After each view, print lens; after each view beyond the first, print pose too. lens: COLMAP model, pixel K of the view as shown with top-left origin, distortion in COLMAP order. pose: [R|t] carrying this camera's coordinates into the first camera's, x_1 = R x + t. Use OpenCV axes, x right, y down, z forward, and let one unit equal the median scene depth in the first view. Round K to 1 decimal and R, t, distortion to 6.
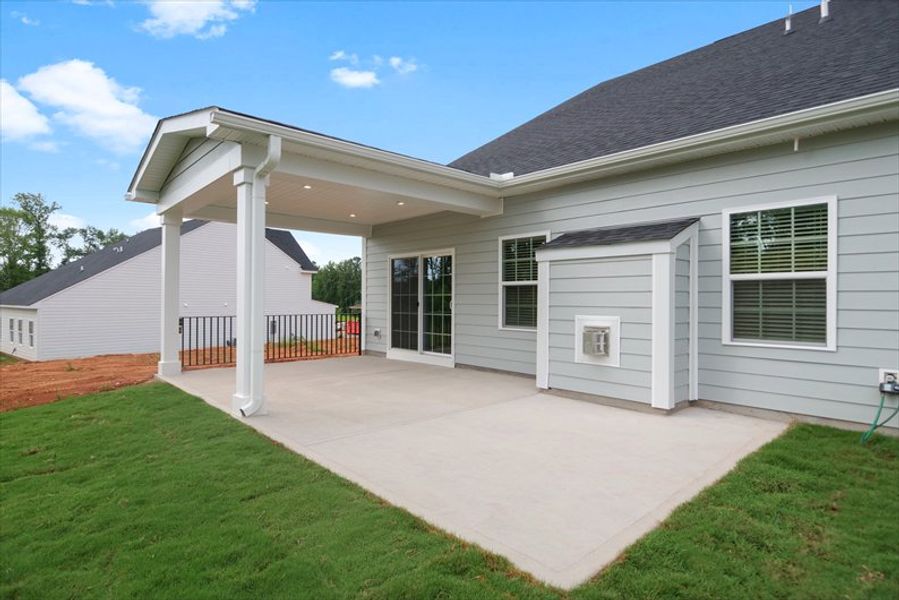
lens RADIAL K [[485.3, 0, 447.9], [0, 485.3, 303.4], [0, 0, 1]] dist [-0.010742, -0.002914]
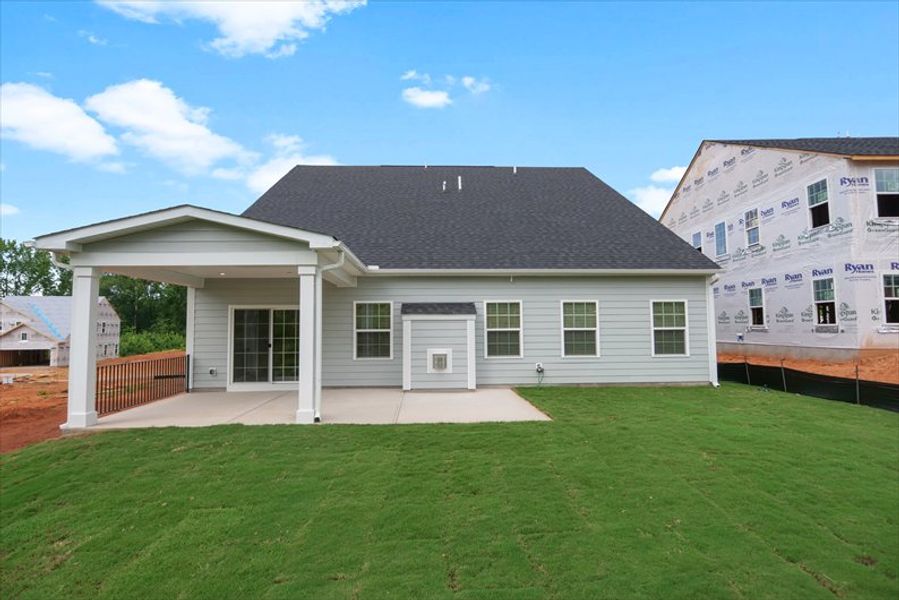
lens RADIAL K [[485.3, 0, 447.9], [0, 485.3, 303.4], [0, 0, 1]] dist [-0.010742, -0.002914]
pose [[0.638341, 0.030007, 0.769169, -1.192190], [0.017495, 0.998416, -0.053470, -0.052212], [-0.769555, 0.047588, 0.636805, -0.309941]]
